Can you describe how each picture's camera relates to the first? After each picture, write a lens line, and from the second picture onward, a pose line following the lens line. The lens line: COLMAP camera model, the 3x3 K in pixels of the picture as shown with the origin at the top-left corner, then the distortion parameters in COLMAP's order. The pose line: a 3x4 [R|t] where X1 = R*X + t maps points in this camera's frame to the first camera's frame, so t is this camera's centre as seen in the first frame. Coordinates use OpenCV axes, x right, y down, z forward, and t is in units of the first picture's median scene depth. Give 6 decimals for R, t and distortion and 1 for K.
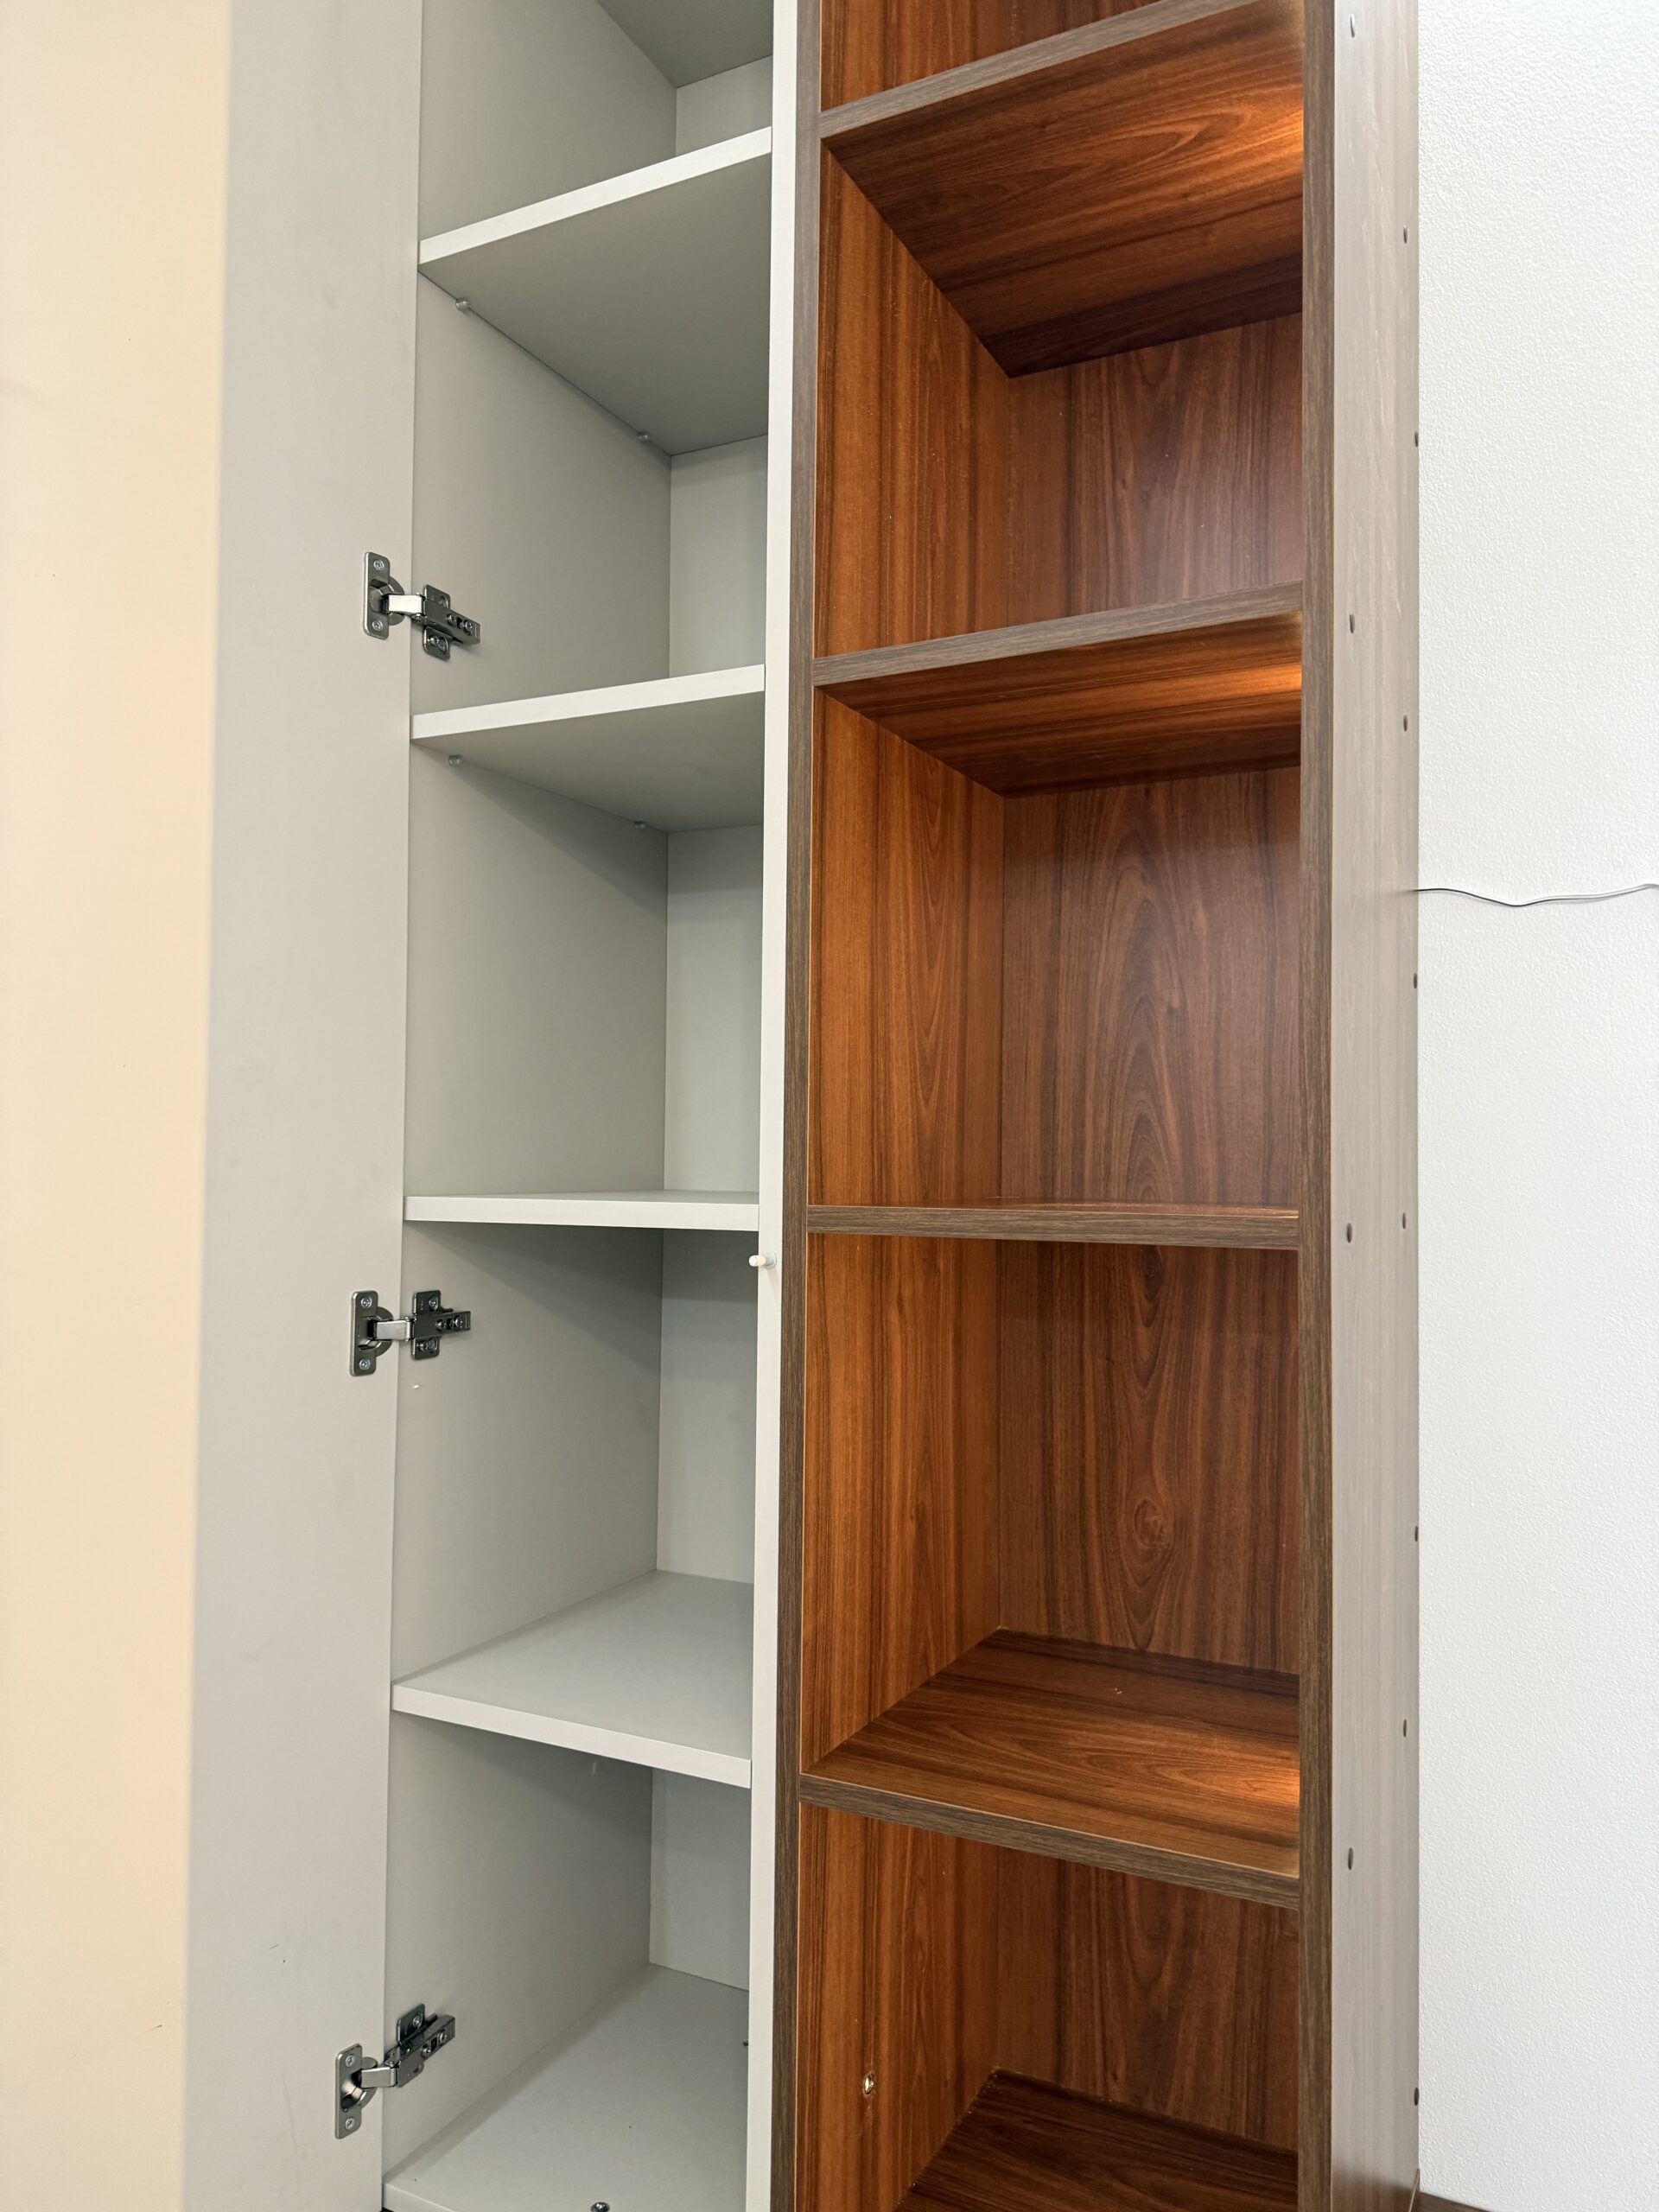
lens RADIAL K [[1562.7, 0, 829.5], [0, 1562.7, 1106.0], [0, 0, 1]] dist [0.053052, -0.086647]
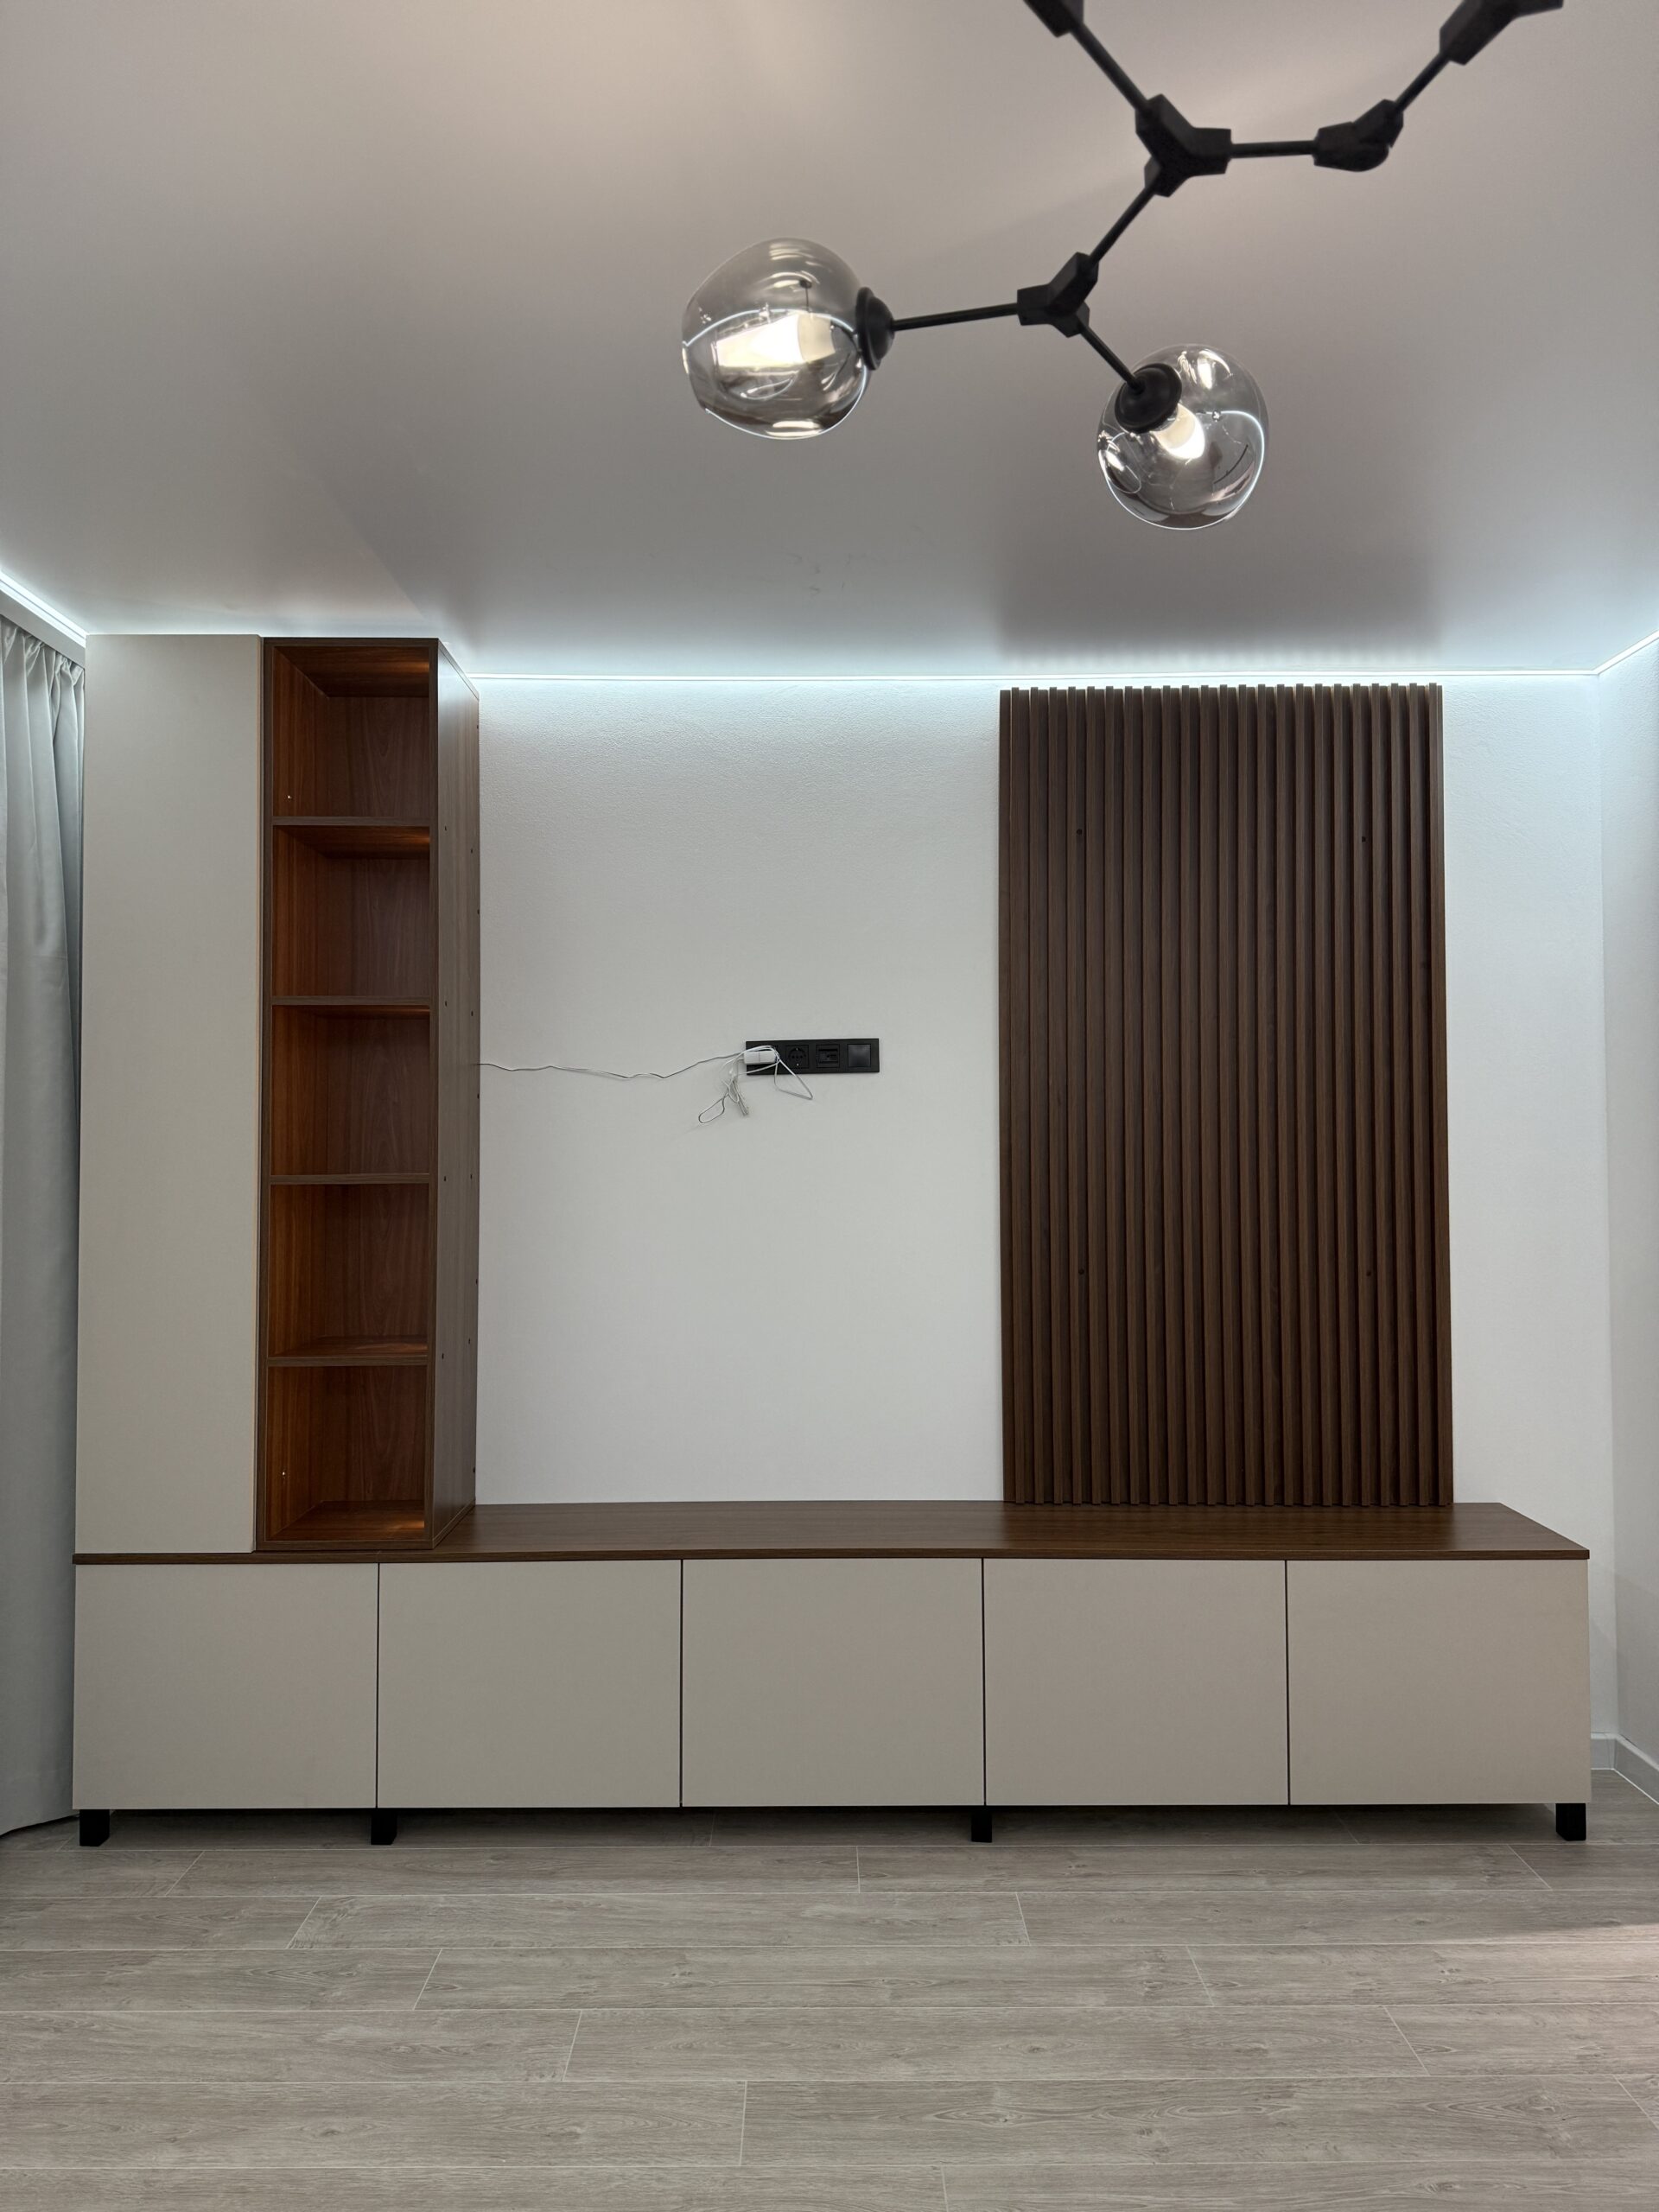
lens RADIAL K [[1659.9, 0, 829.5], [0, 1659.9, 1106.0], [0, 0, 1]] dist [0.166987, -0.112897]
pose [[0.899002, -0.000597, 0.437945, -0.425643], [-0.004431, 0.999935, 0.010458, -0.099180], [-0.437923, -0.011343, 0.898941, -2.193599]]
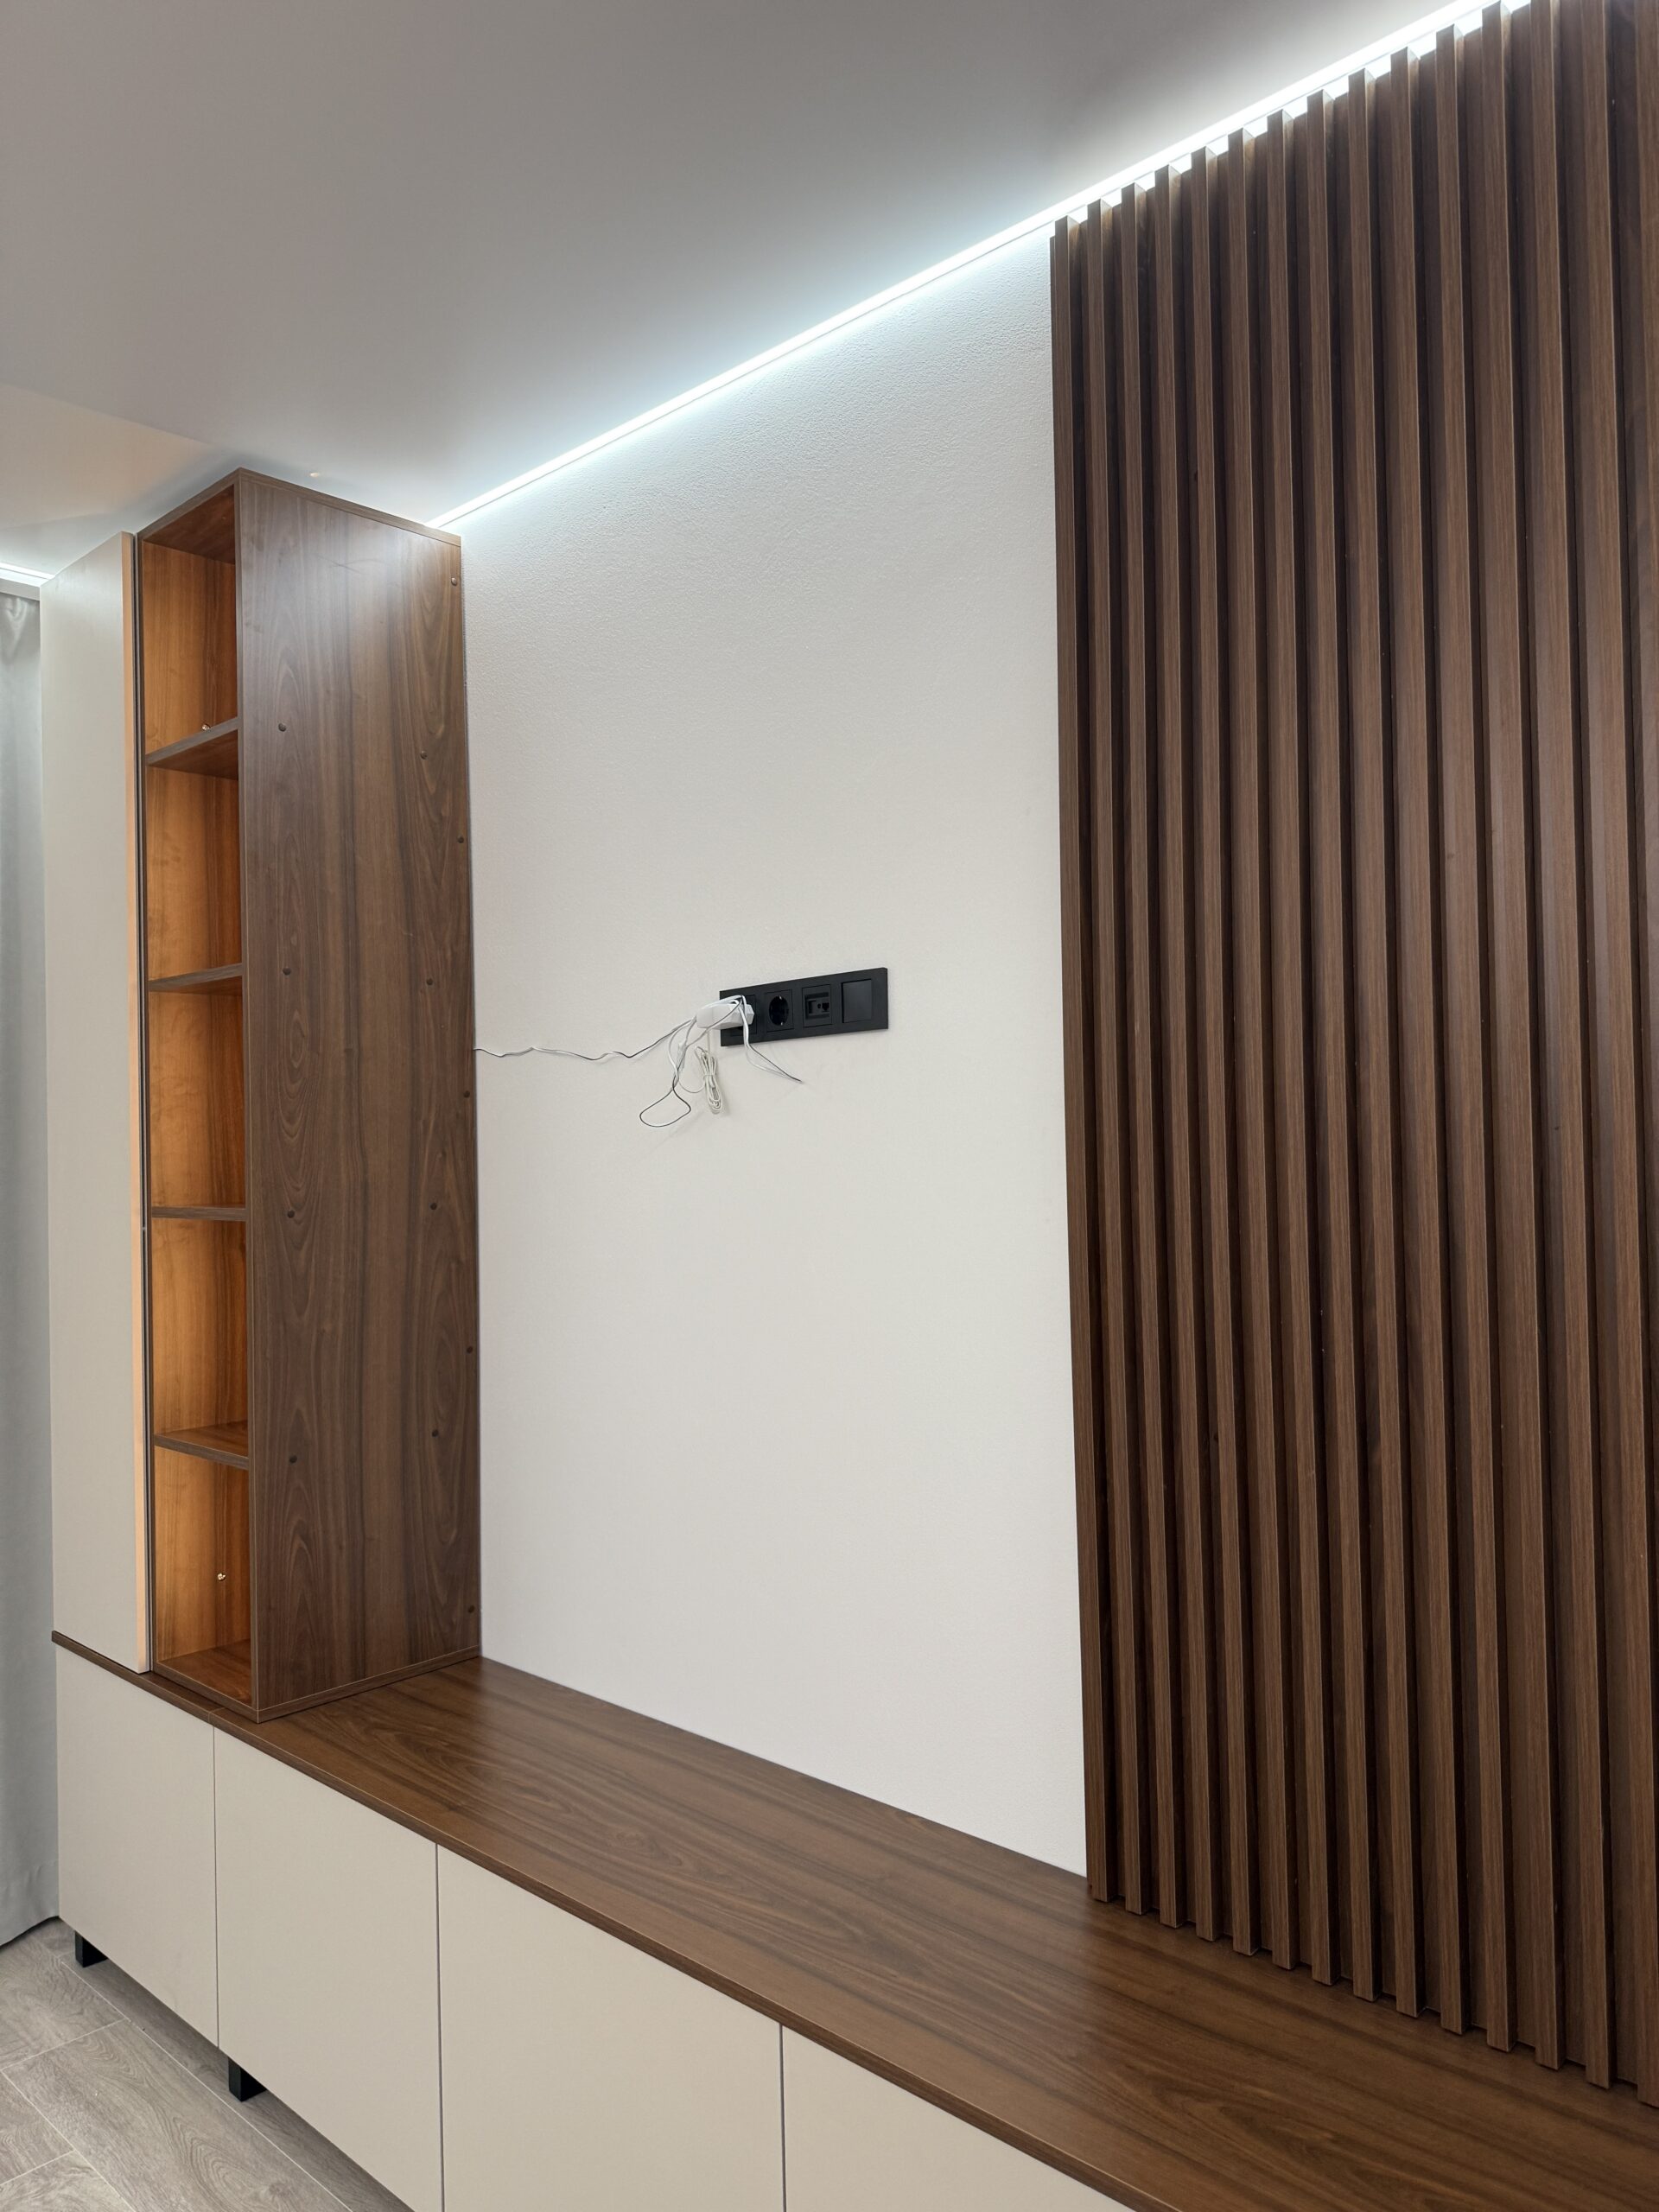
lens RADIAL K [[1562.7, 0, 829.5], [0, 1562.7, 1106.0], [0, 0, 1]] dist [0.053052, -0.086647]
pose [[0.960803, -0.036423, -0.274830, 1.467763], [0.042876, 0.998927, 0.017504, -0.081643], [0.273897, -0.028601, 0.961334, -0.954528]]
